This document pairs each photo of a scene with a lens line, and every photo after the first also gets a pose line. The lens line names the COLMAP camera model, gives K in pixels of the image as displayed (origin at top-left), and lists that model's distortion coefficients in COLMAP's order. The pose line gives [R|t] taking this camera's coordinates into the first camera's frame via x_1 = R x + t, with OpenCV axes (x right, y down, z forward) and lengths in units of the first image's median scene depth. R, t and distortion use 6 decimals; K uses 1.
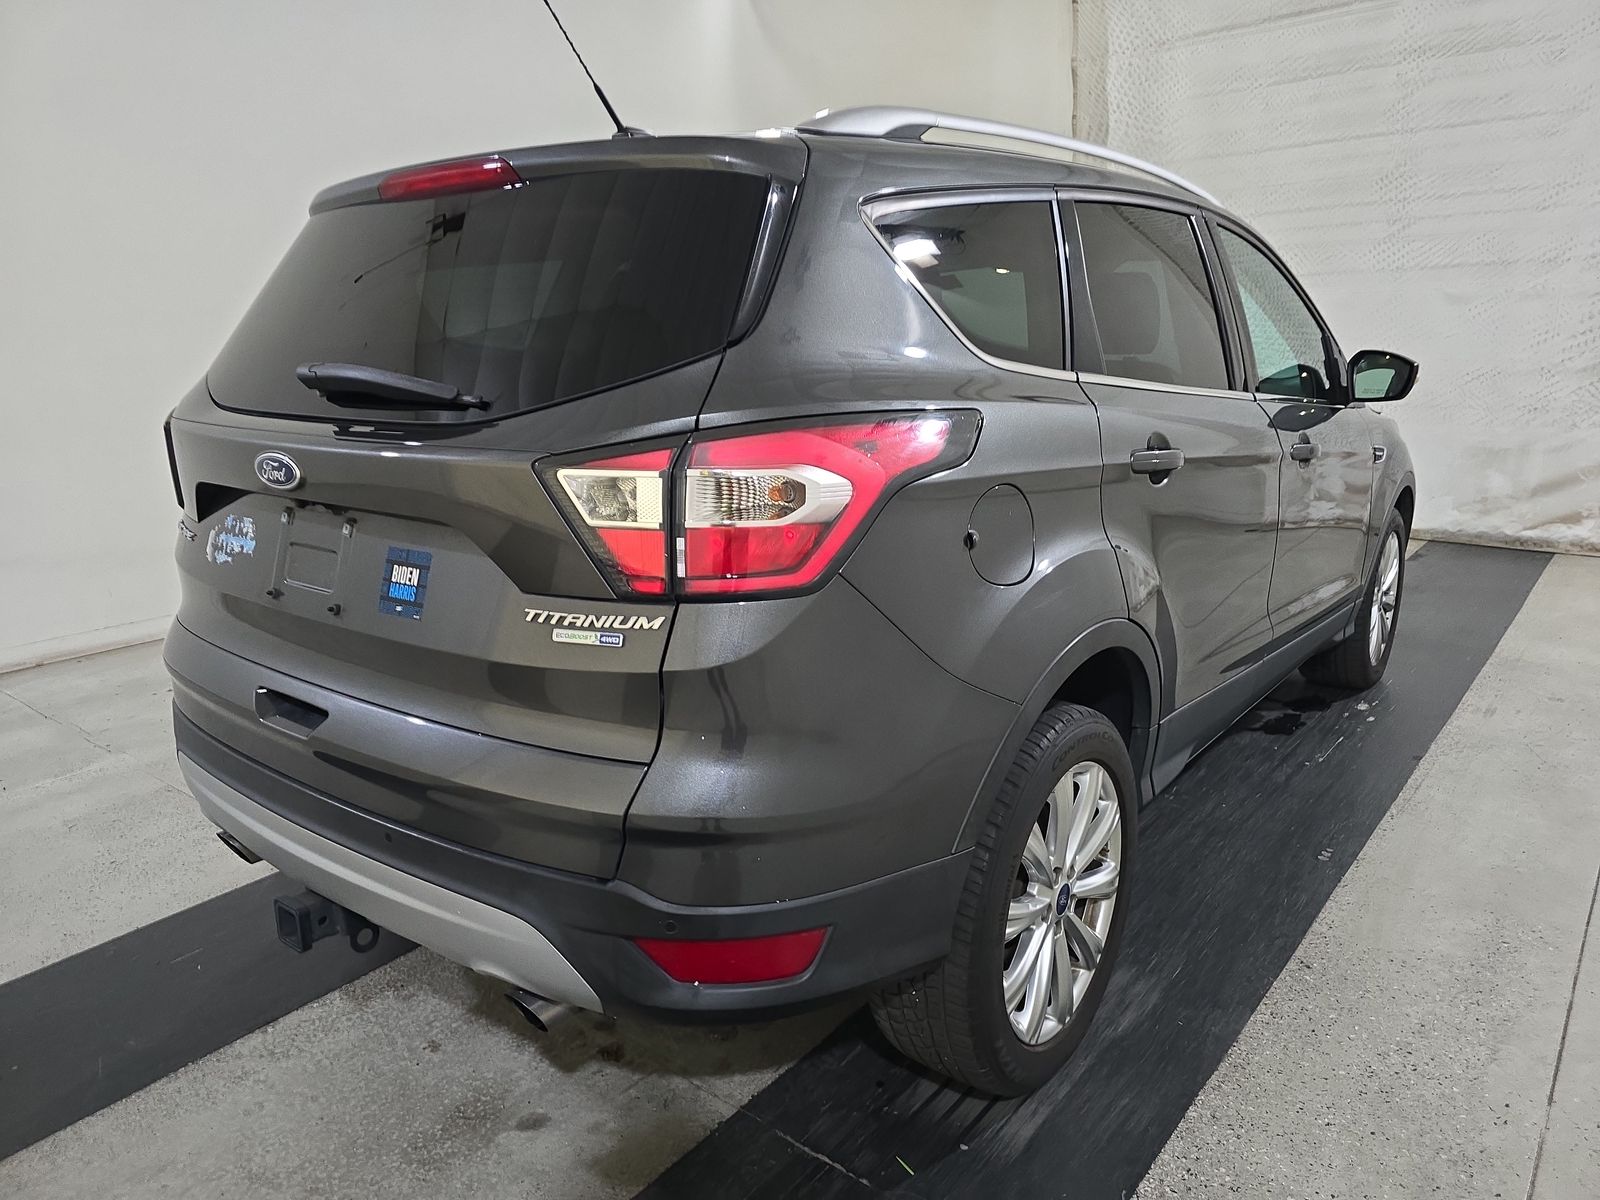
lens RADIAL K [[1084.0, 0, 795.1], [0, 1084.0, 600.6], [0, 0, 1]] dist [0.034621, -0.030275]
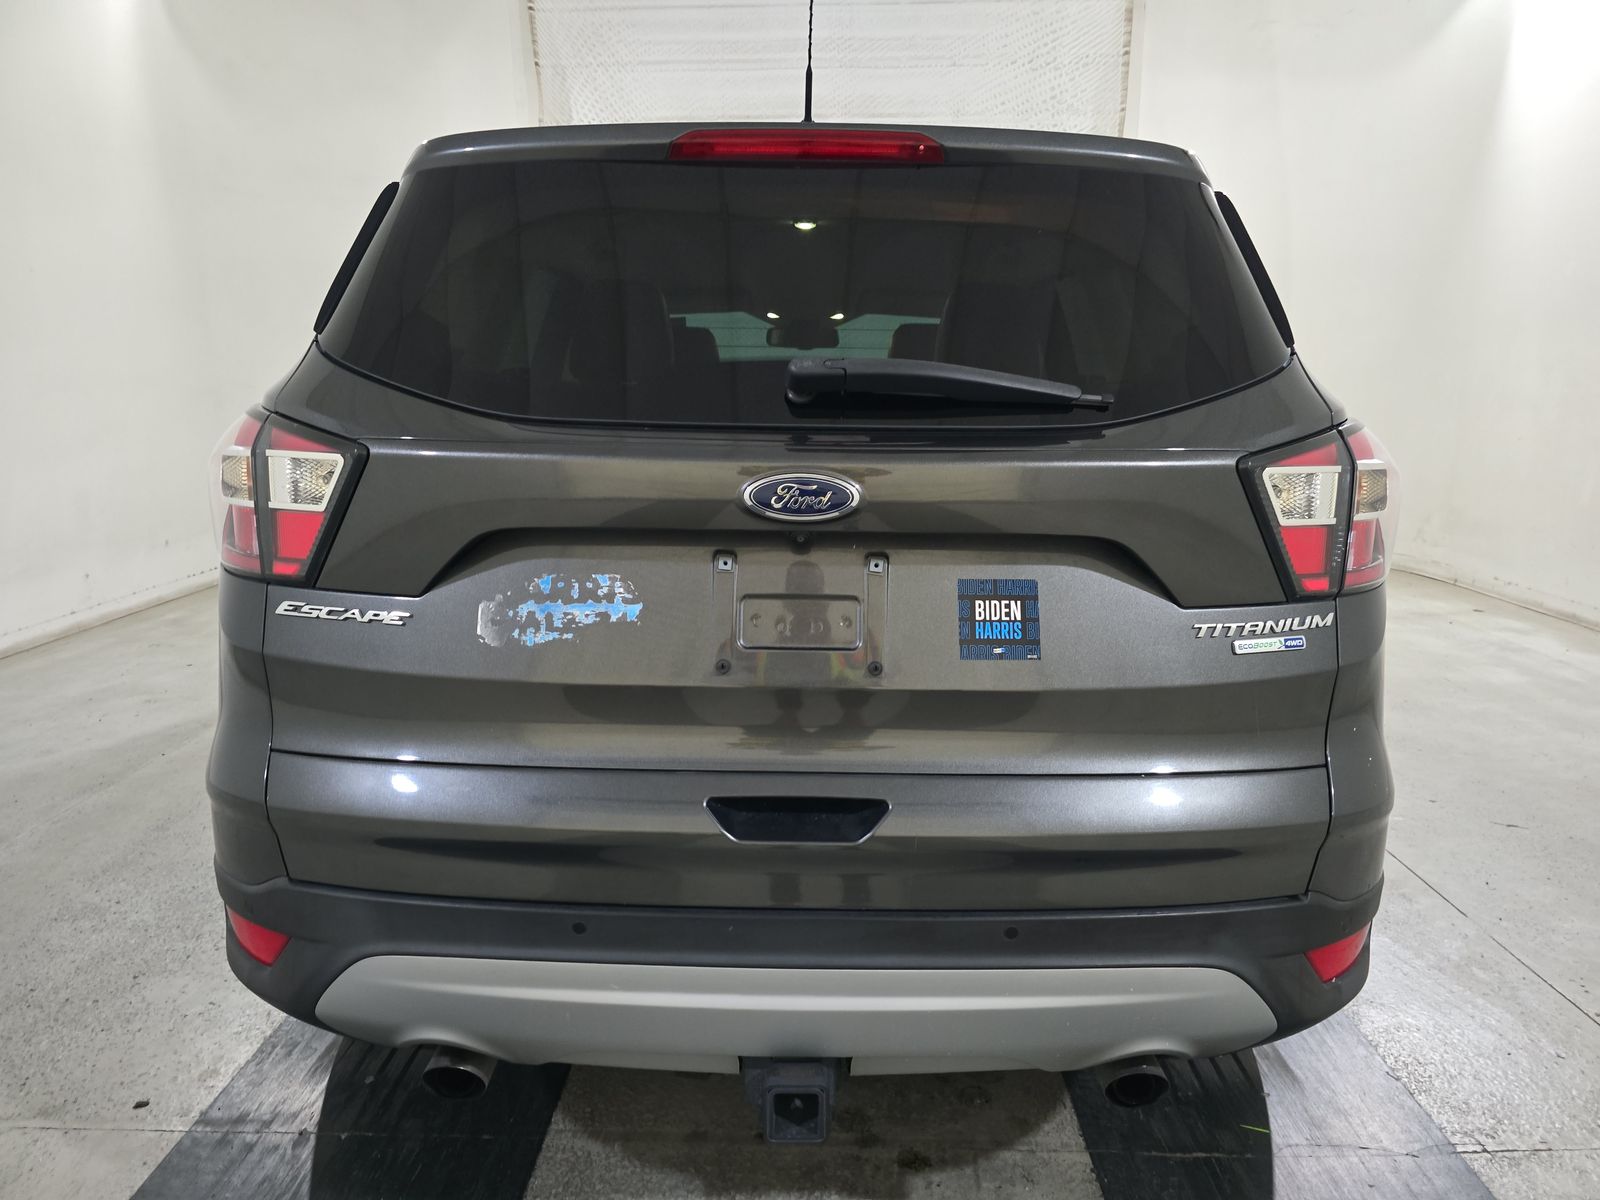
lens RADIAL K [[1084.0, 0, 791.3], [0, 1084.0, 606.8], [0, 0, 1]] dist [0.034621, -0.030275]
pose [[0.789710, -0.093681, 0.606286, -0.910305], [0.126458, 0.991906, -0.011451, -0.033709], [-0.600306, 0.085712, 0.795164, 0.405717]]
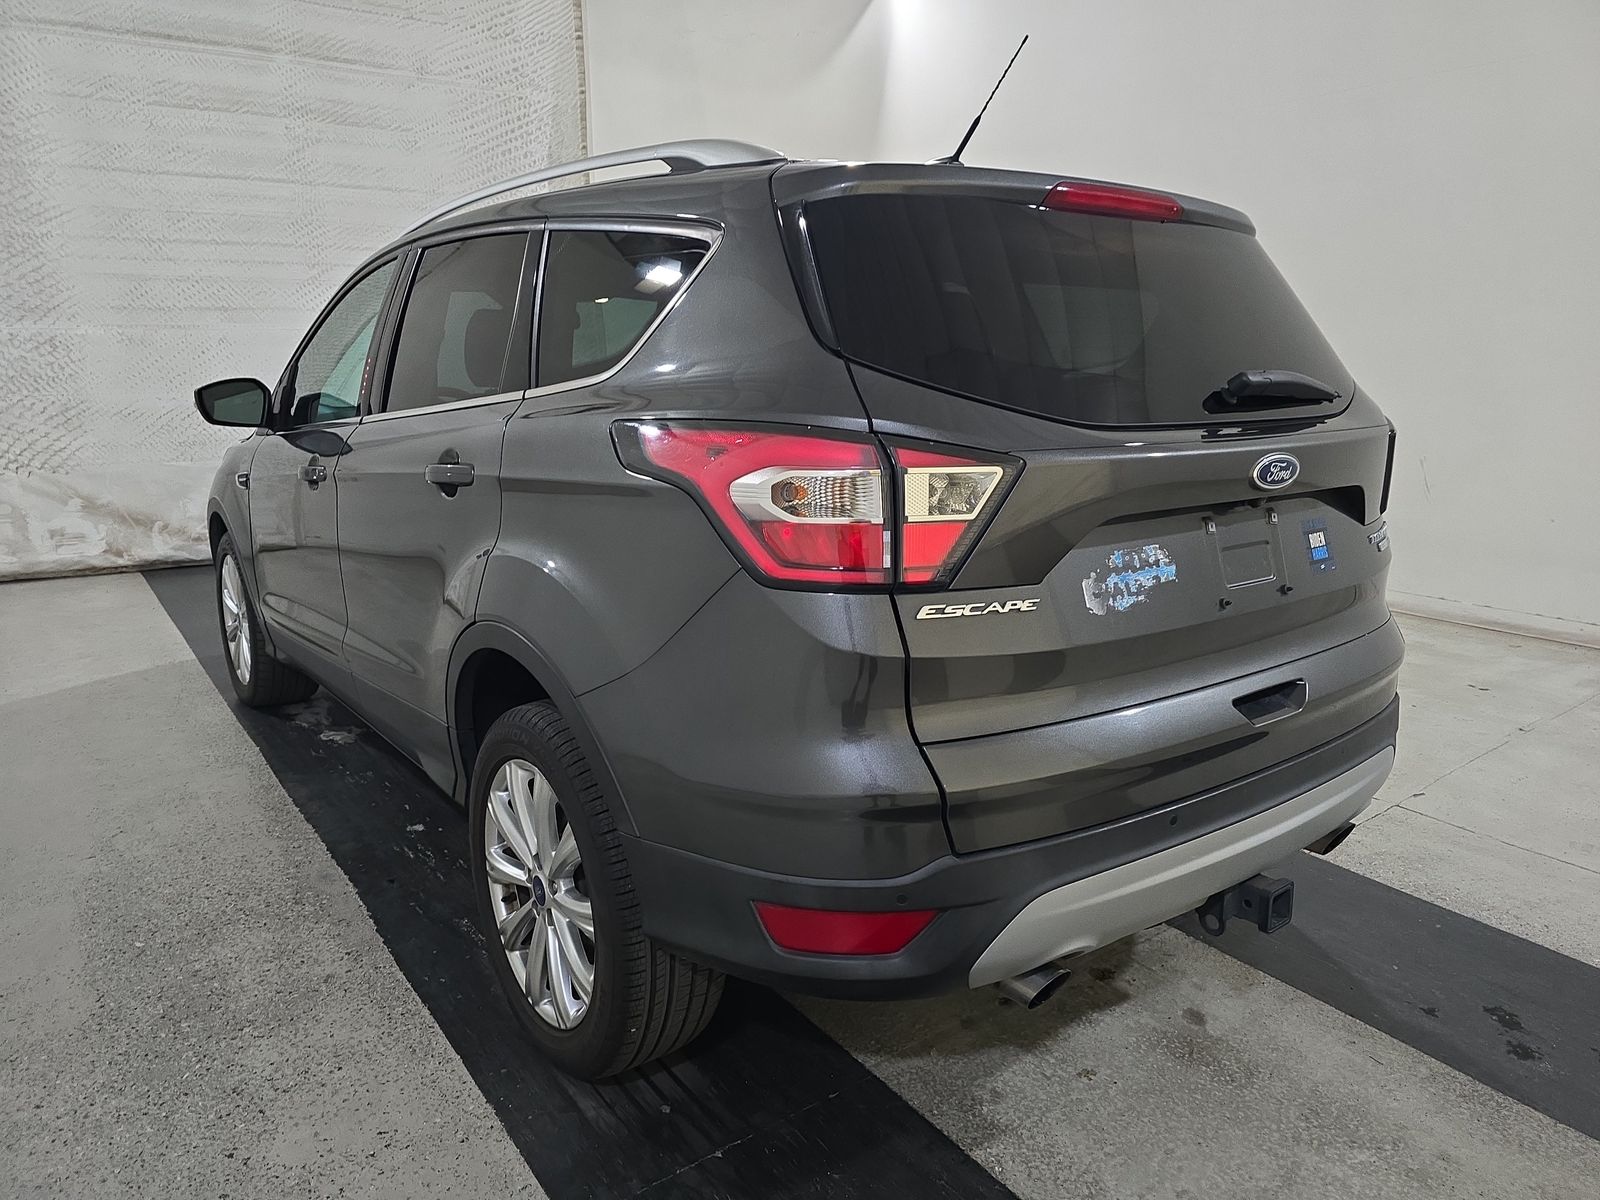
lens RADIAL K [[1084.0, 0, 802.7], [0, 1084.0, 603.5], [0, 0, 1]] dist [0.034621, -0.030275]
pose [[0.247893, -0.196285, 0.948695, -1.560144], [0.229695, 0.963246, 0.139276, -0.239422], [-0.941164, 0.183385, 0.283867, 1.117725]]
